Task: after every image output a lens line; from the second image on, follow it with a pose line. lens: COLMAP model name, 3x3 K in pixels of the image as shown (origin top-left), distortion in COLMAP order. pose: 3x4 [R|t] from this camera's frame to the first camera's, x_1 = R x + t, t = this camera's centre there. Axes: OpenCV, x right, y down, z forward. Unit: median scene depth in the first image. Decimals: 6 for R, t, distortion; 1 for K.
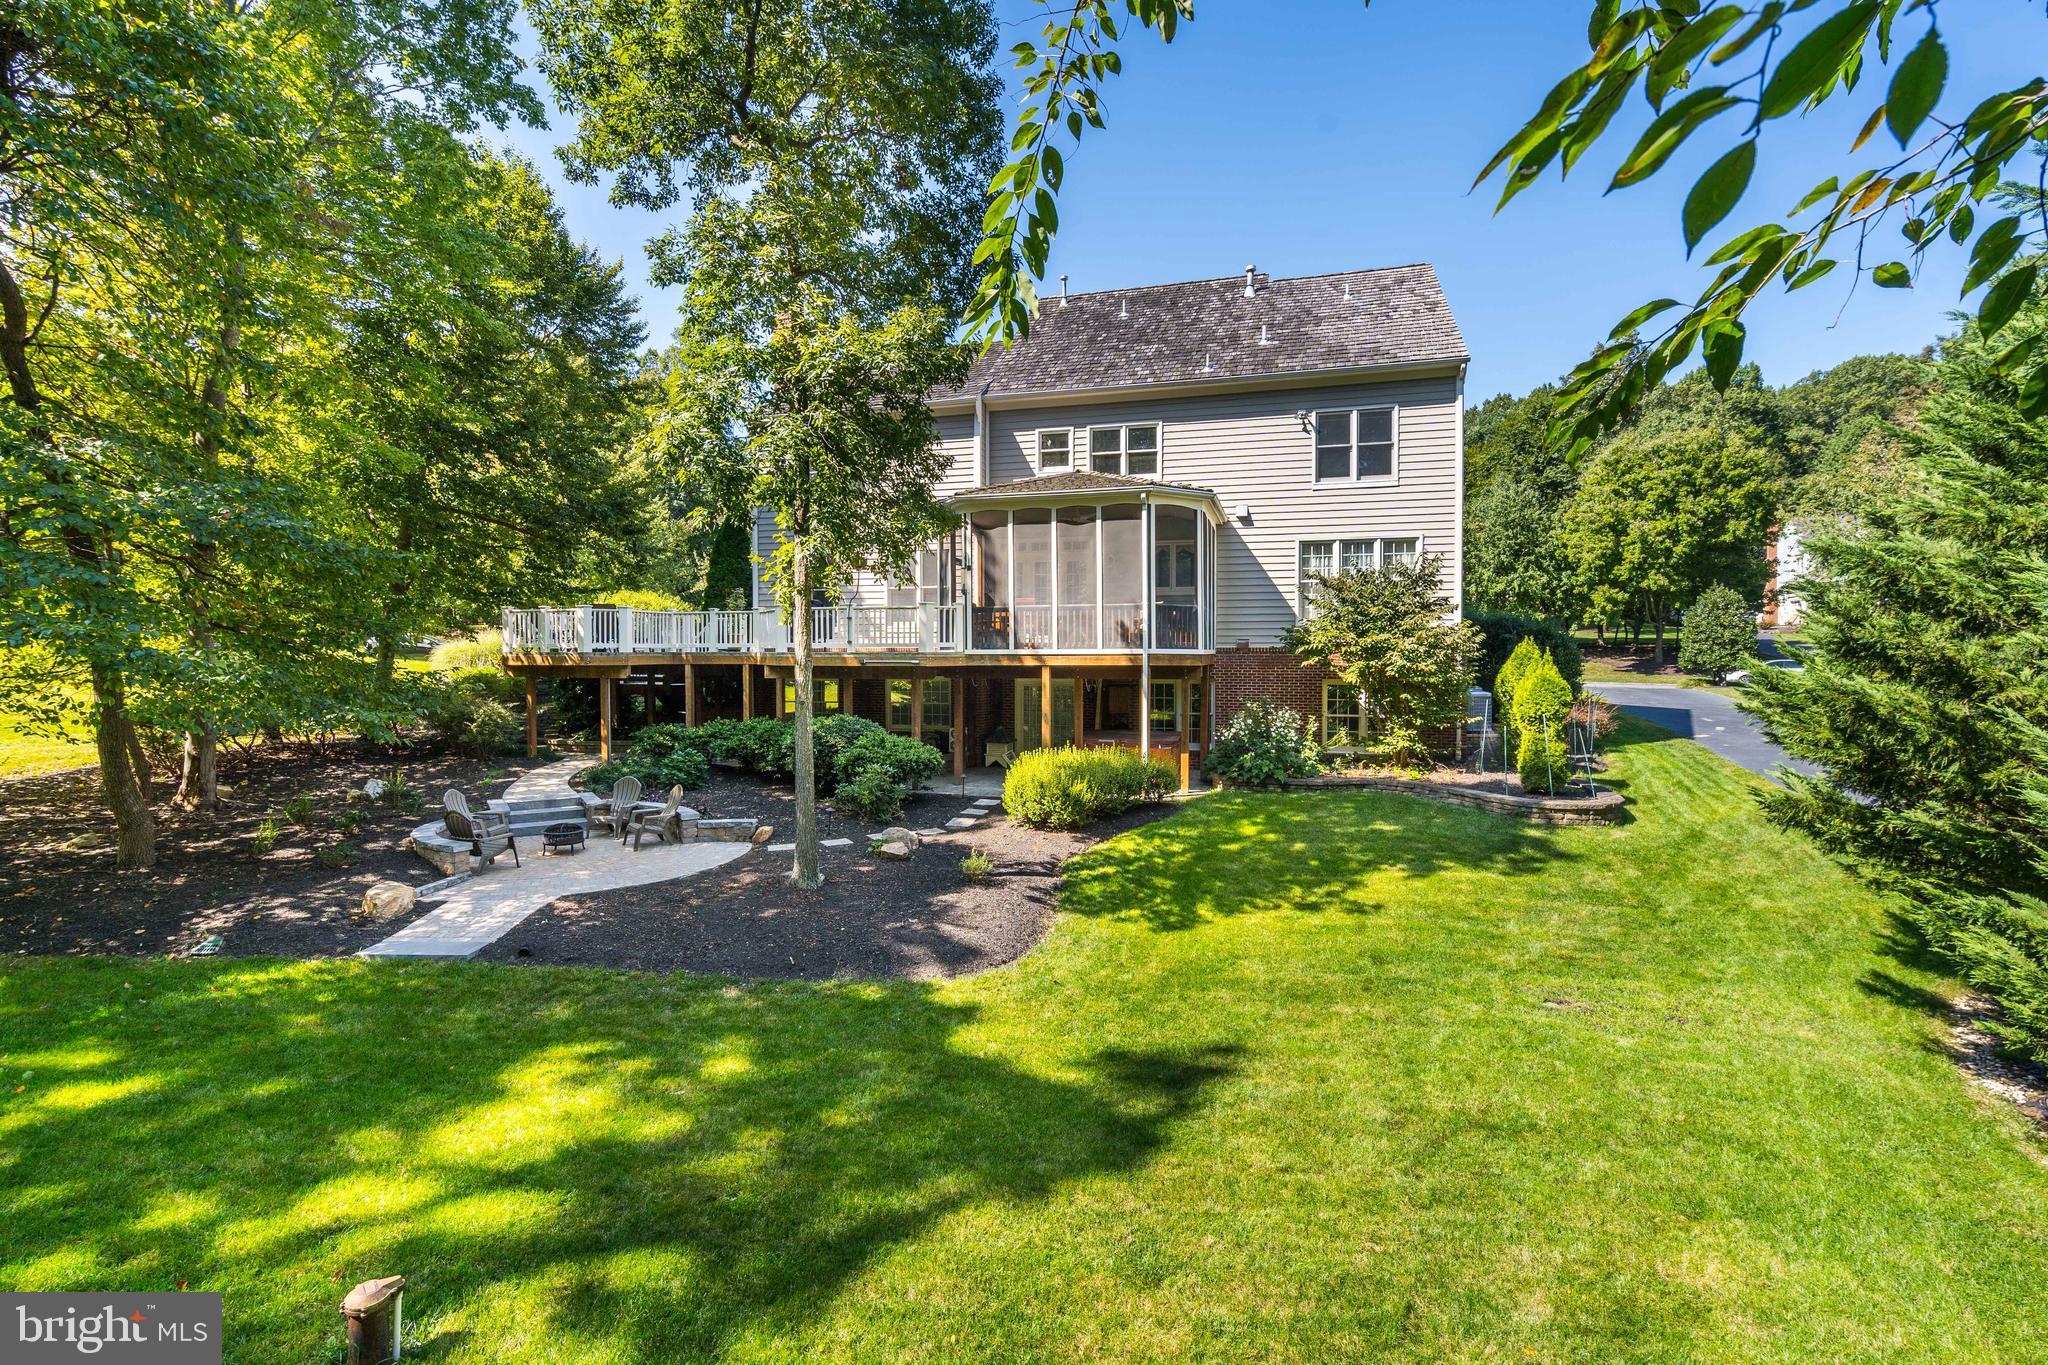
lens RADIAL K [[941.4, 0, 1019.7], [0, 941.4, 671.9], [0, 0, 1]] dist [-0.001495, -0.000069]
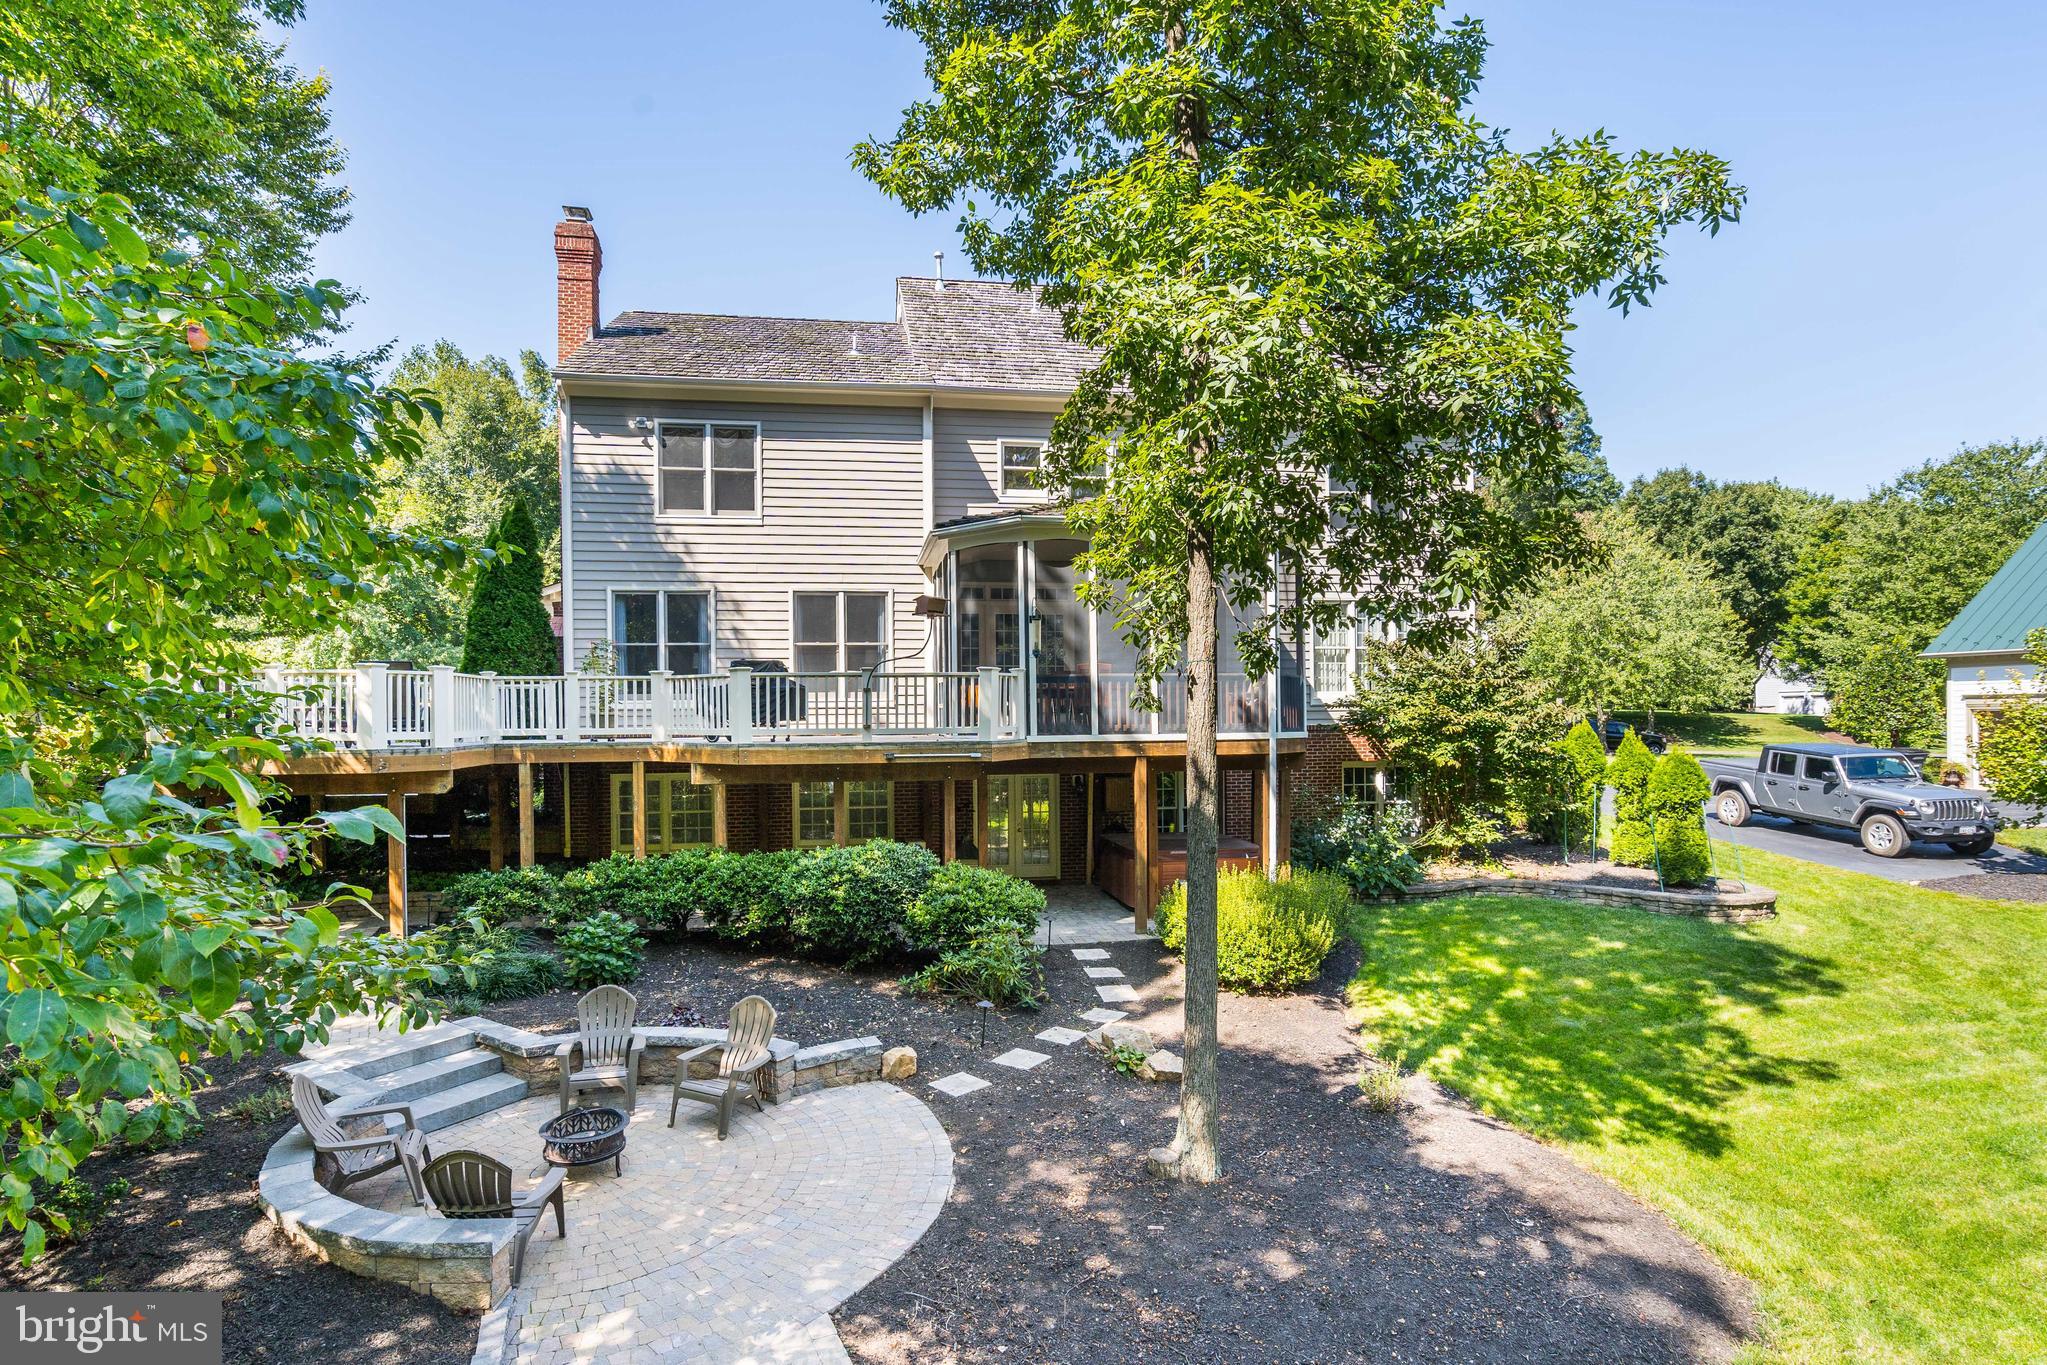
lens RADIAL K [[1005.4, 0, 974.2], [0, 1005.4, 705.3], [0, 0, 1]] dist [-0.000383, 0.001222]
pose [[0.909286, -0.003879, 0.416155, -0.409533], [0.015547, 0.999575, -0.024654, -0.028681], [-0.415882, 0.028888, 0.908960, 0.338551]]
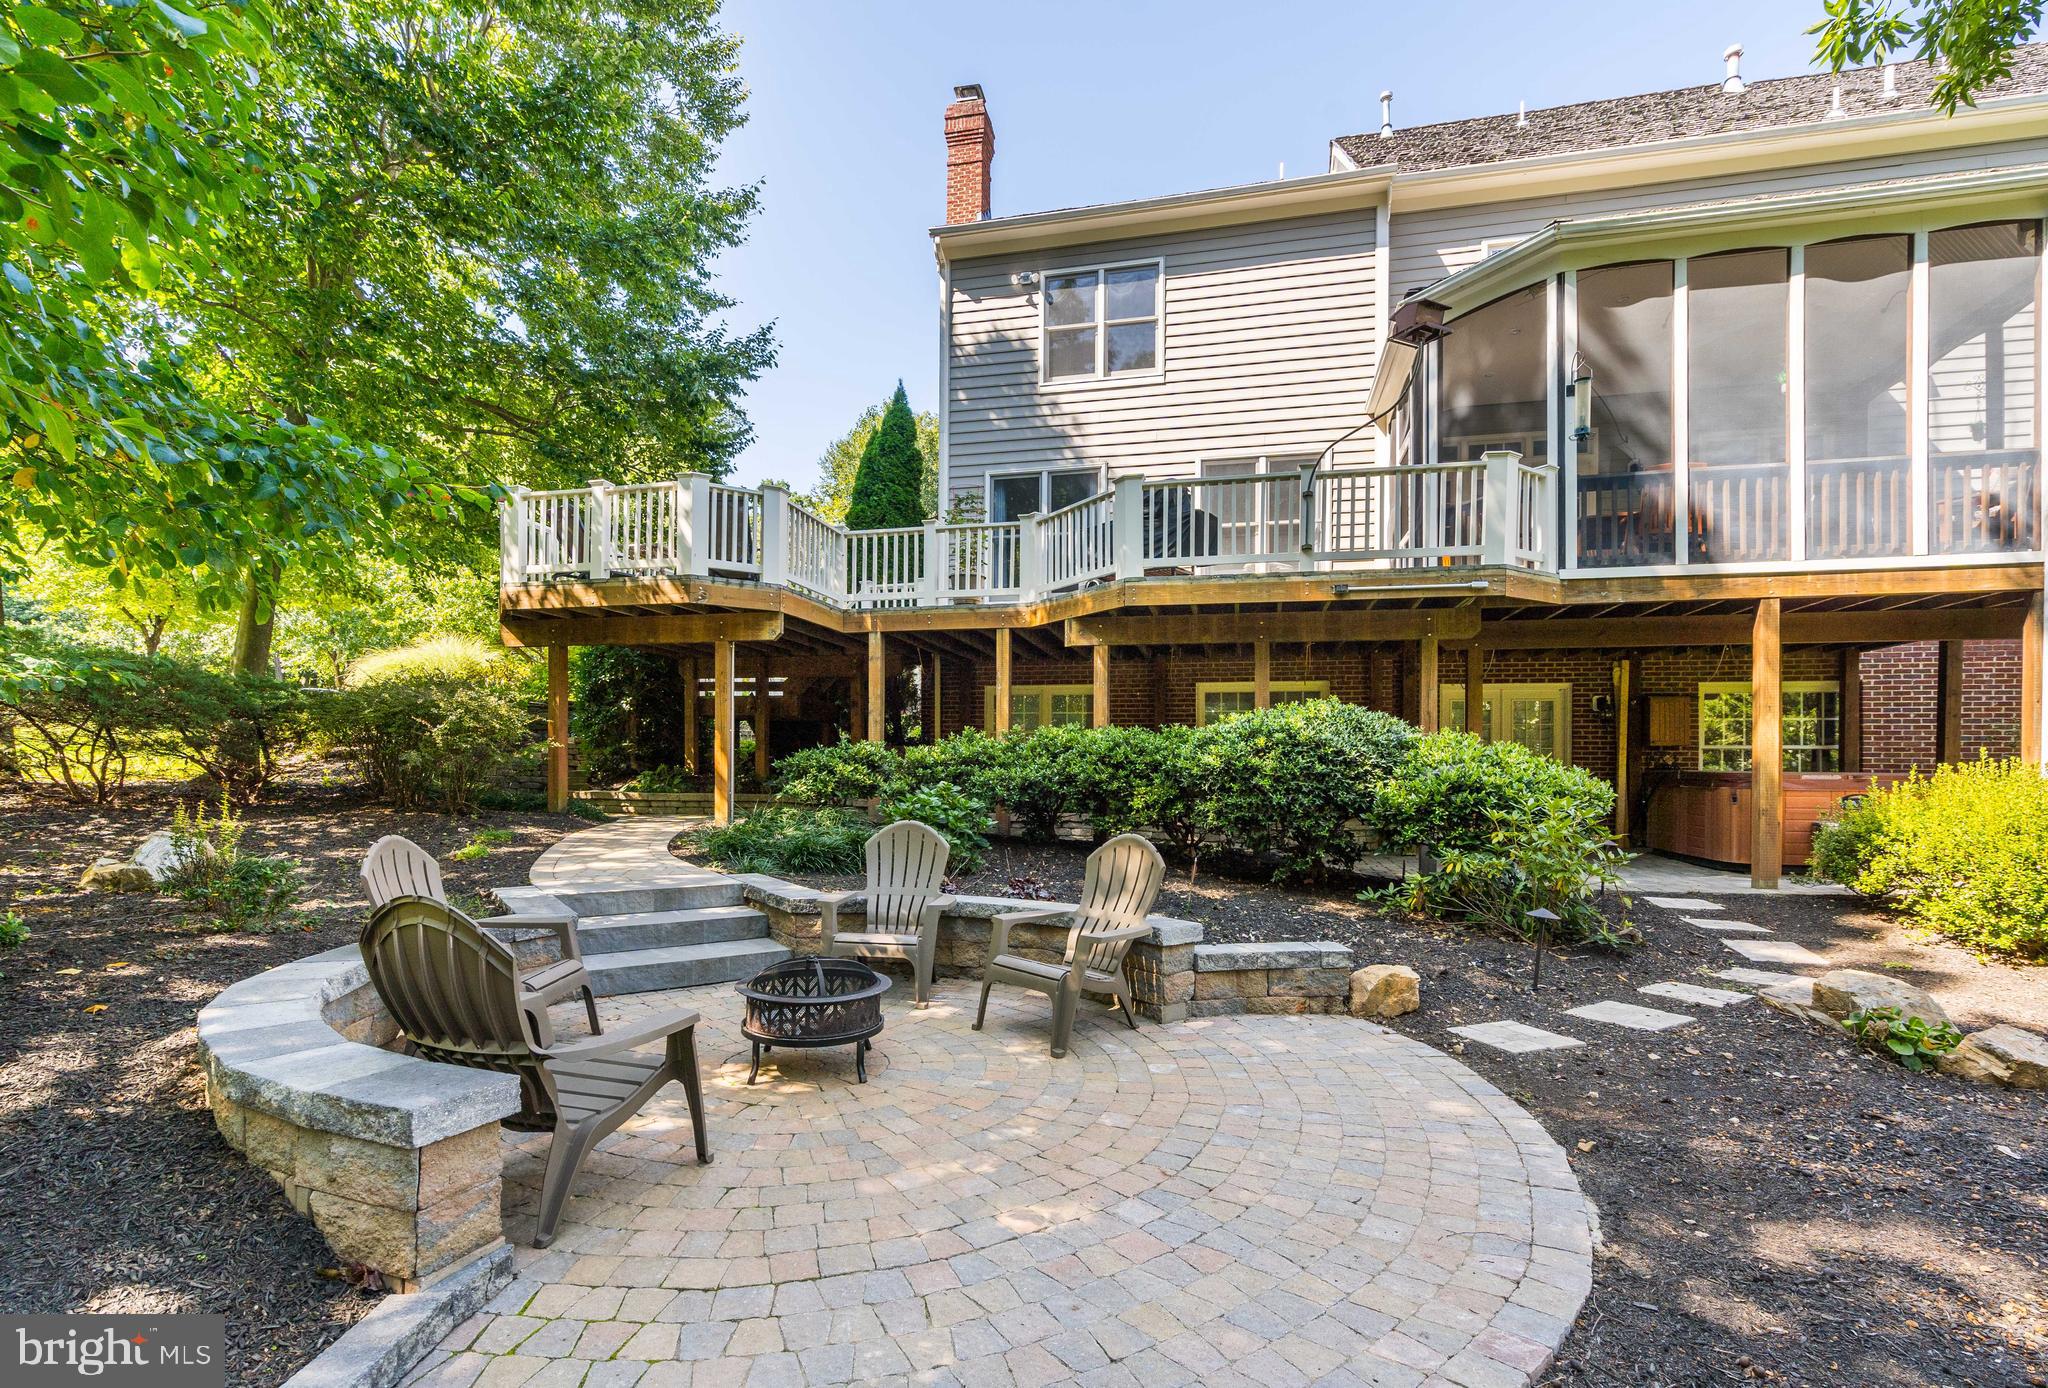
lens RADIAL K [[939.4, 0, 1013.9], [0, 939.4, 766.7], [0, 0, 1]] dist [-0.010512, 0.010527]
pose [[0.998279, 0.011791, 0.057439, -0.350334], [-0.009977, 0.999446, -0.031756, 0.089517], [-0.057781, 0.031128, 0.997844, 0.571360]]
